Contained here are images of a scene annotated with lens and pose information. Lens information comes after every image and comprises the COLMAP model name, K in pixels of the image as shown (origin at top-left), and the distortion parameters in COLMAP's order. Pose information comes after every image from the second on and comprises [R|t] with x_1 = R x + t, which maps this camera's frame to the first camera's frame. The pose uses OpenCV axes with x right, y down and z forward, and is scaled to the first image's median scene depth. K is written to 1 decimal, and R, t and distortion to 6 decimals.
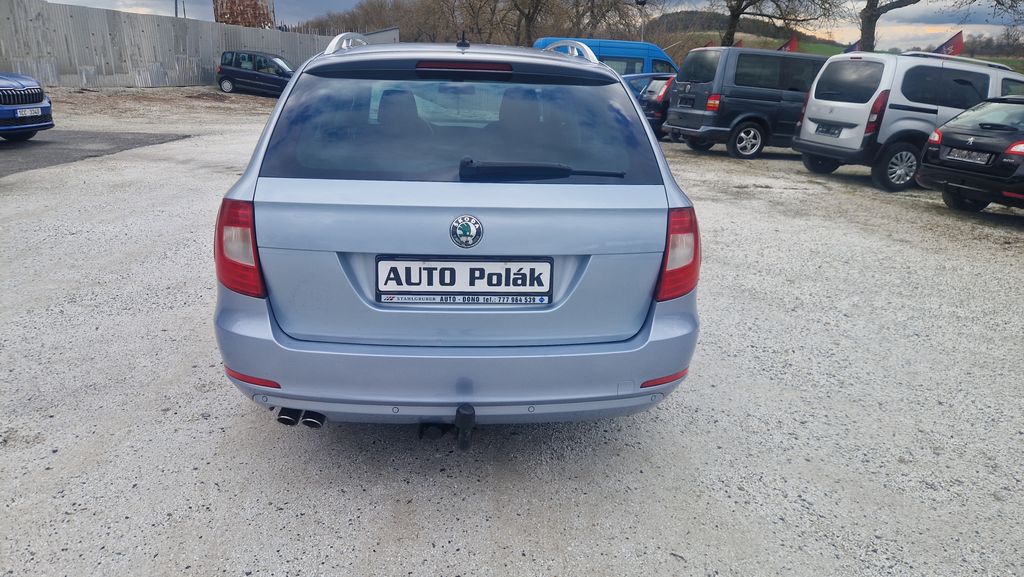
lens RADIAL K [[696.0, 0, 494.2], [0, 696.0, 284.7], [0, 0, 1]] dist [0.027589, -0.003892]
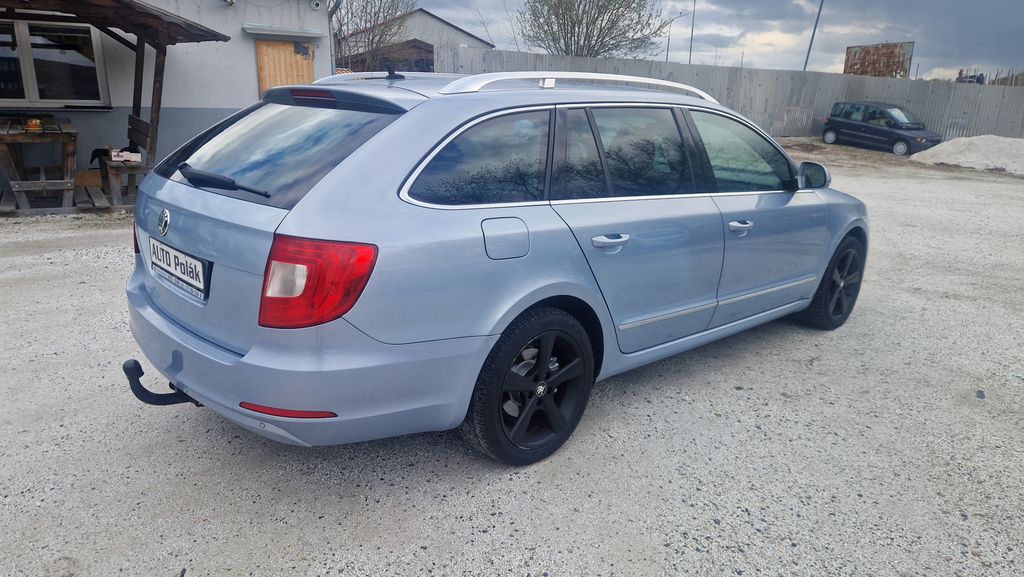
lens RADIAL K [[696.0, 0, 494.2], [0, 696.0, 284.7], [0, 0, 1]] dist [0.027589, -0.003892]
pose [[0.624354, 0.191556, -0.757290, 0.108219], [-0.244622, 0.968650, 0.043338, -0.014218], [0.741851, 0.158191, 0.651639, 0.054834]]
